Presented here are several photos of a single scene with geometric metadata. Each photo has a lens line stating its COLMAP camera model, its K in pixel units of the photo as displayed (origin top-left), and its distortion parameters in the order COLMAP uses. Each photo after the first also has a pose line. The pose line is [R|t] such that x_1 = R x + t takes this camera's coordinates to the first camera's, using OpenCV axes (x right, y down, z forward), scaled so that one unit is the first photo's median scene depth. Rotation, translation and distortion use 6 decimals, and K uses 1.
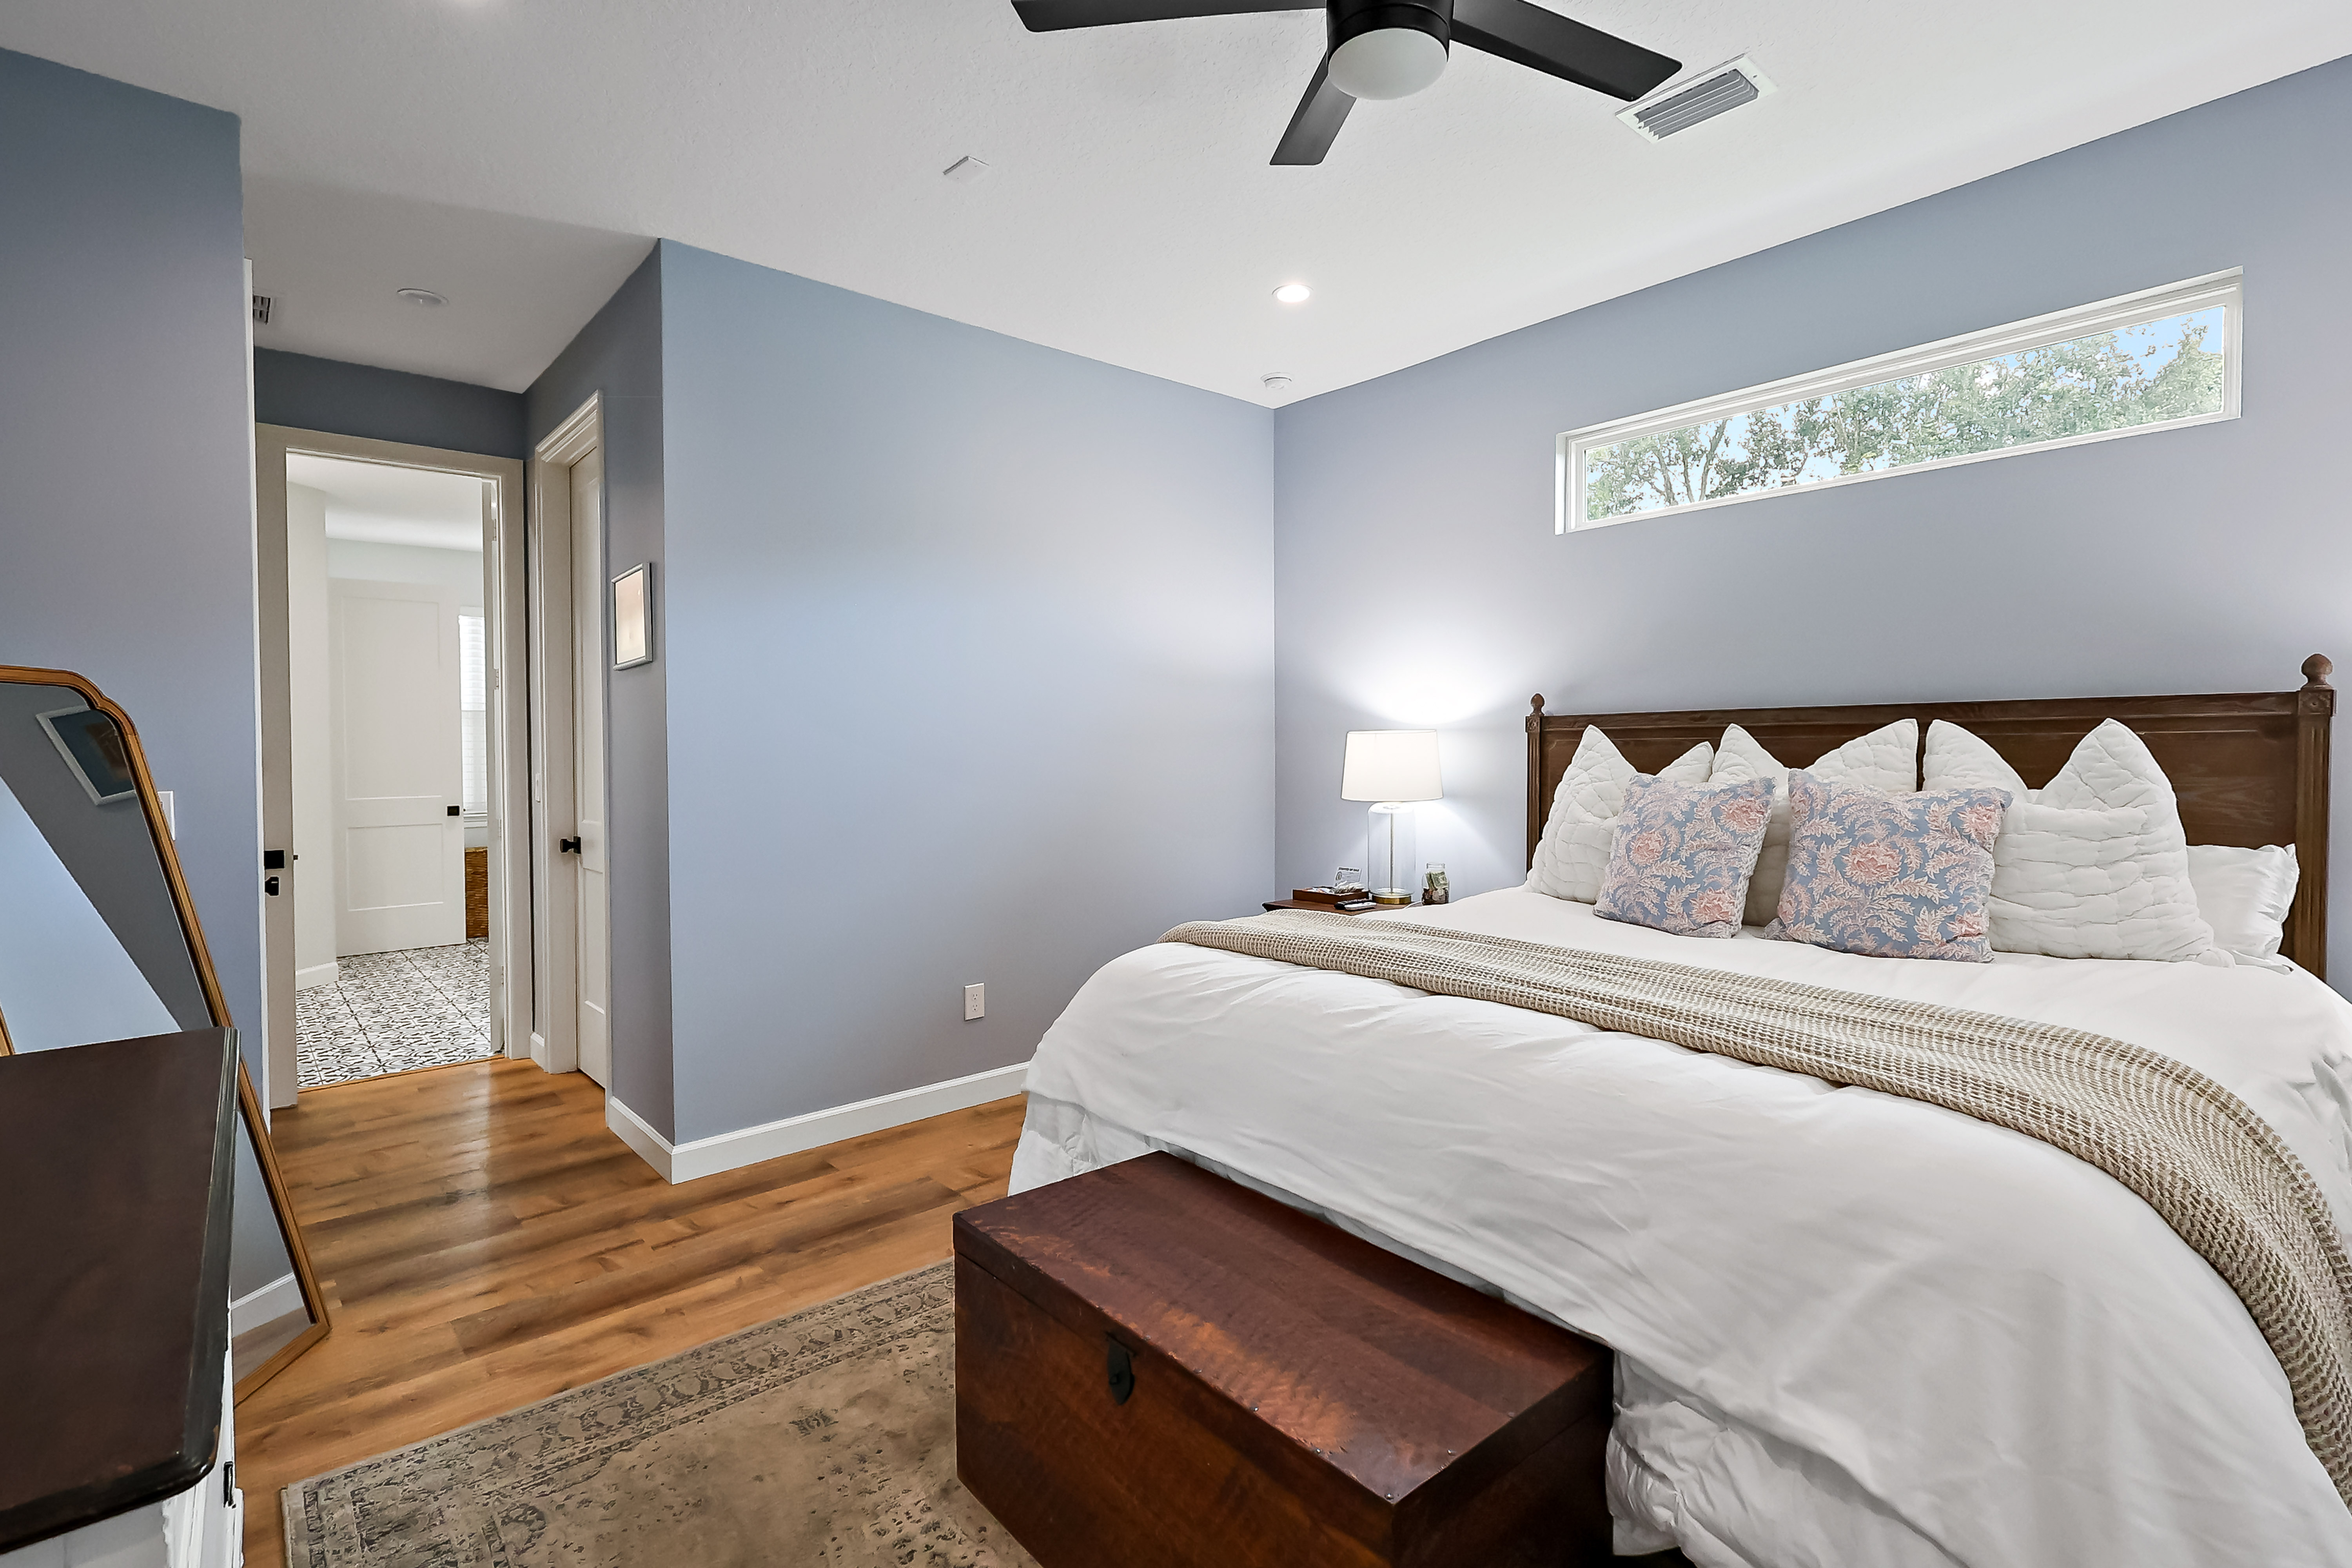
lens RADIAL K [[1093.0, 0, 1178.8], [0, 1093.0, 776.8], [0, 0, 1]] dist [-0.001094, 0.000291]
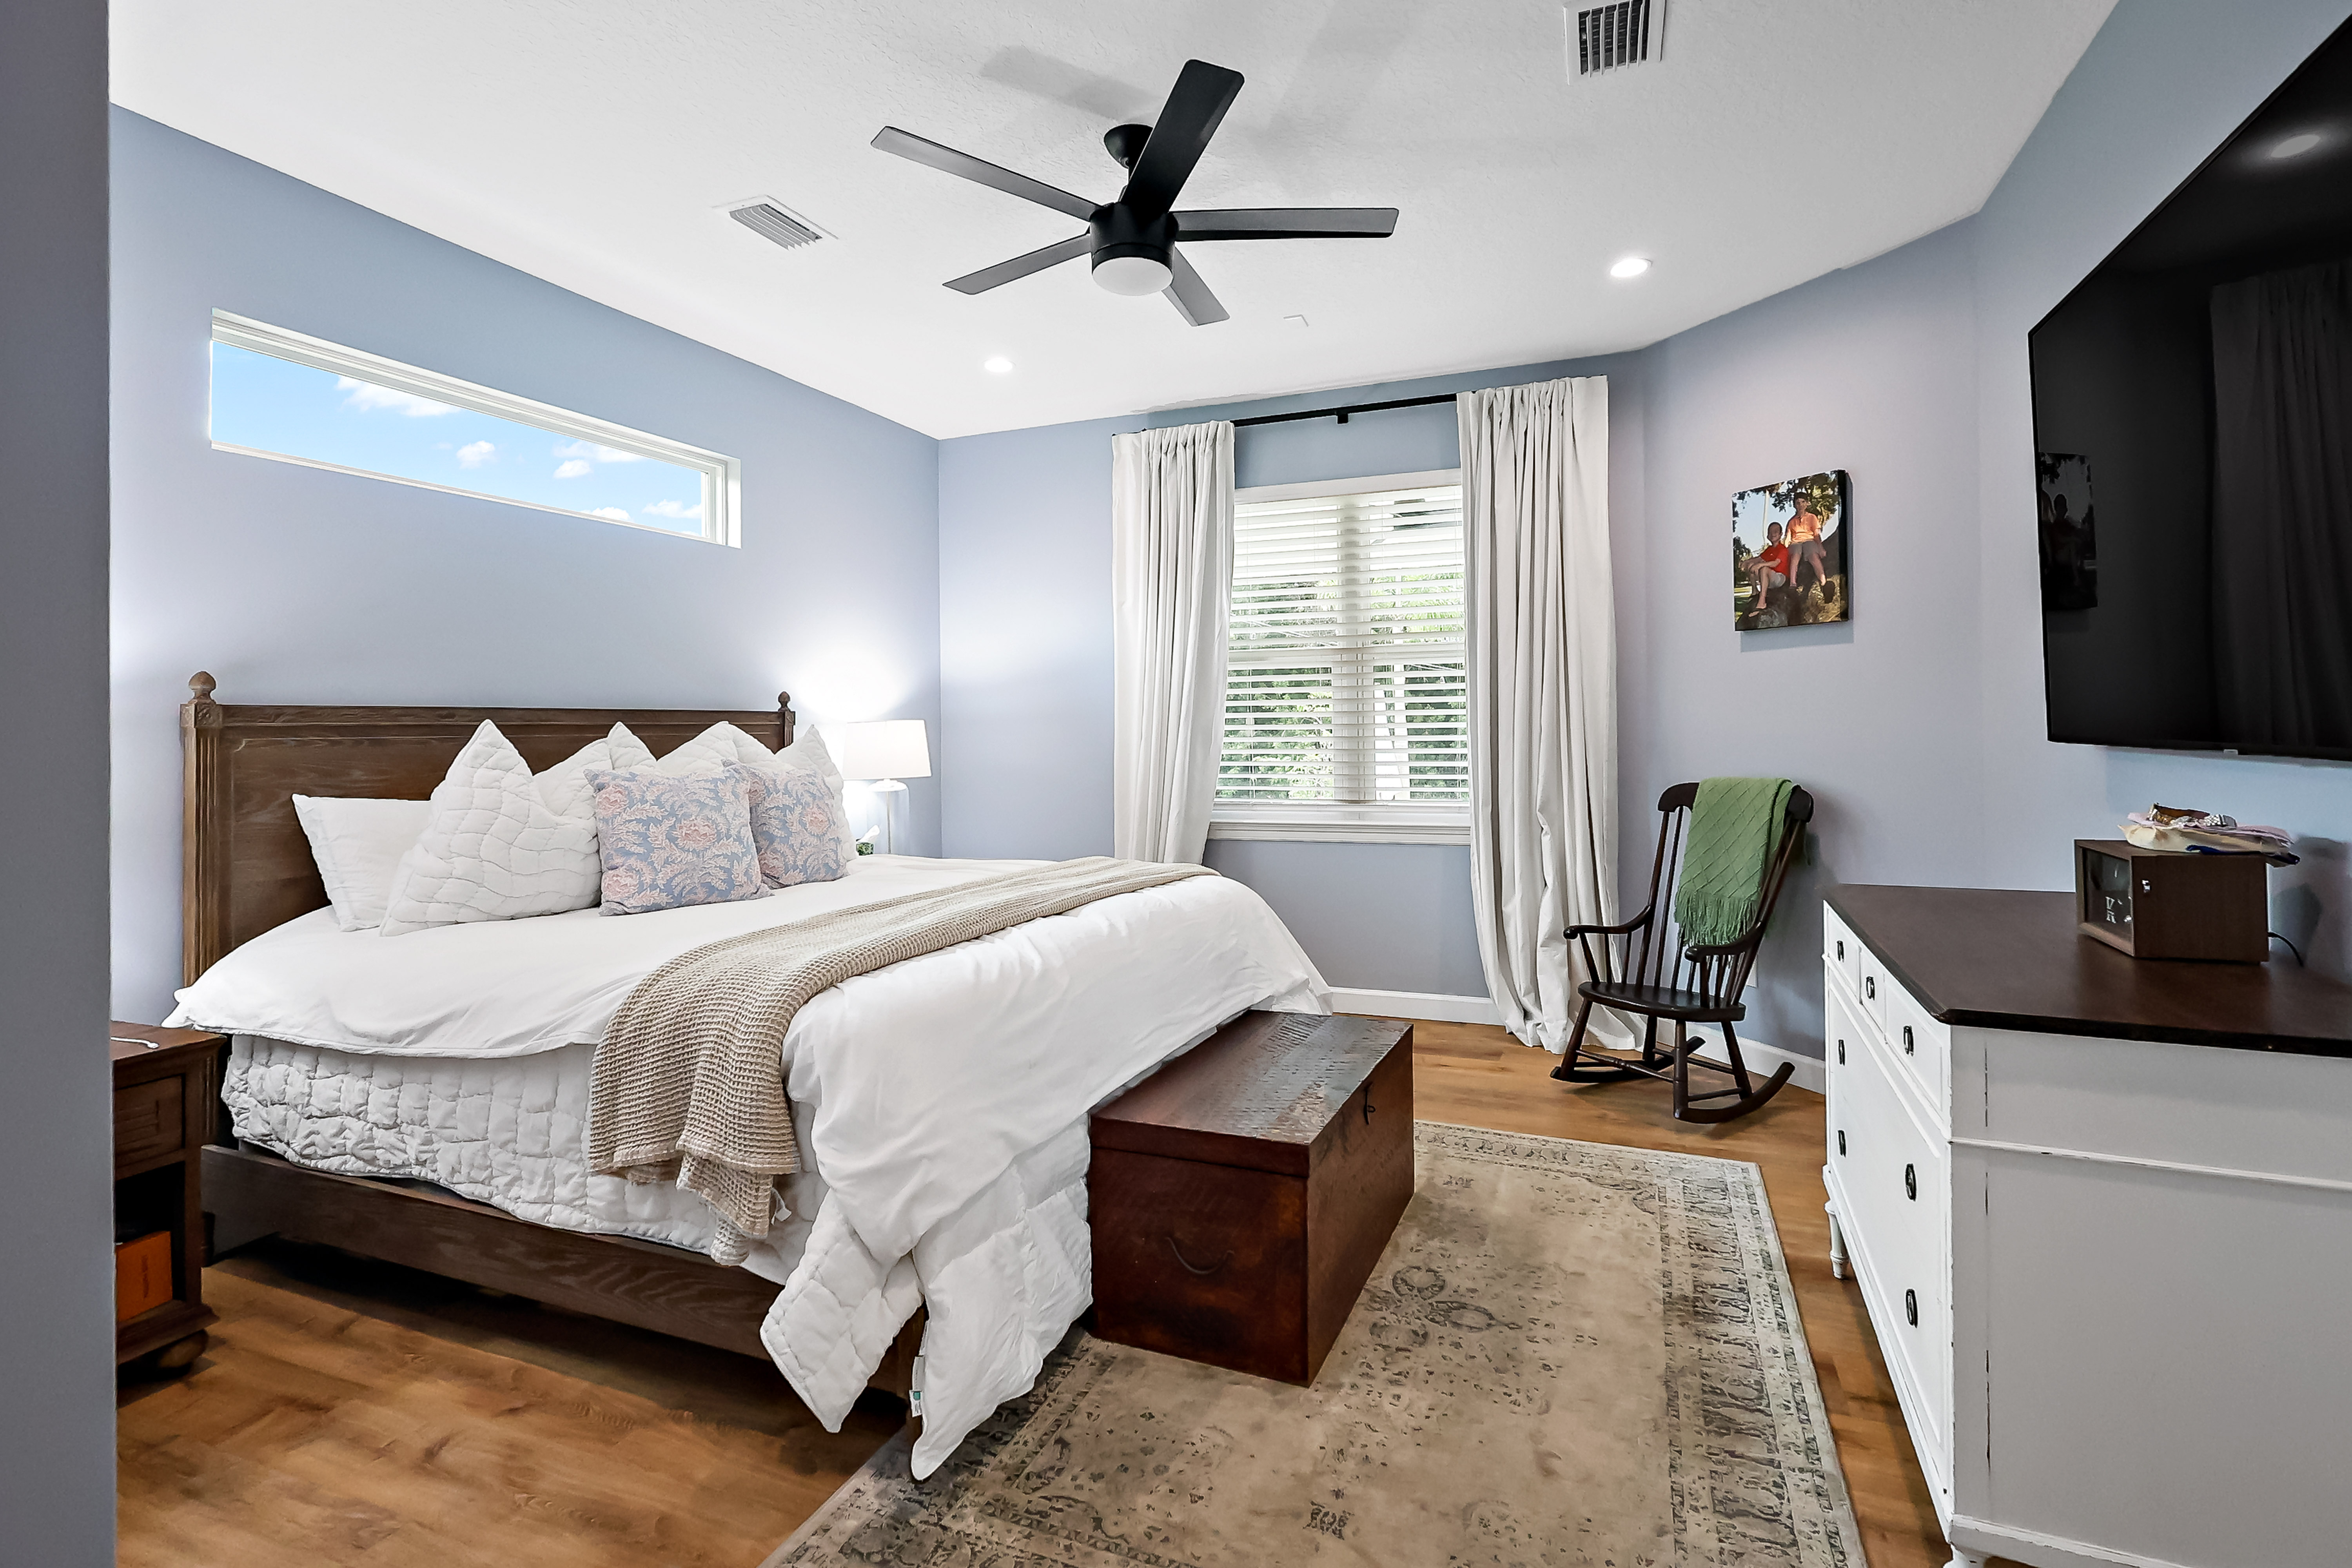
lens RADIAL K [[1072.3, 0, 1172.2], [0, 1072.3, 729.4], [0, 0, 1]] dist [0.000013, 0.000080]
pose [[-0.419500, 0.017467, 0.907587, -0.731532], [0.041575, 0.999135, -0.000012, -0.019144], [-0.906803, 0.037728, -0.419863, 0.998730]]
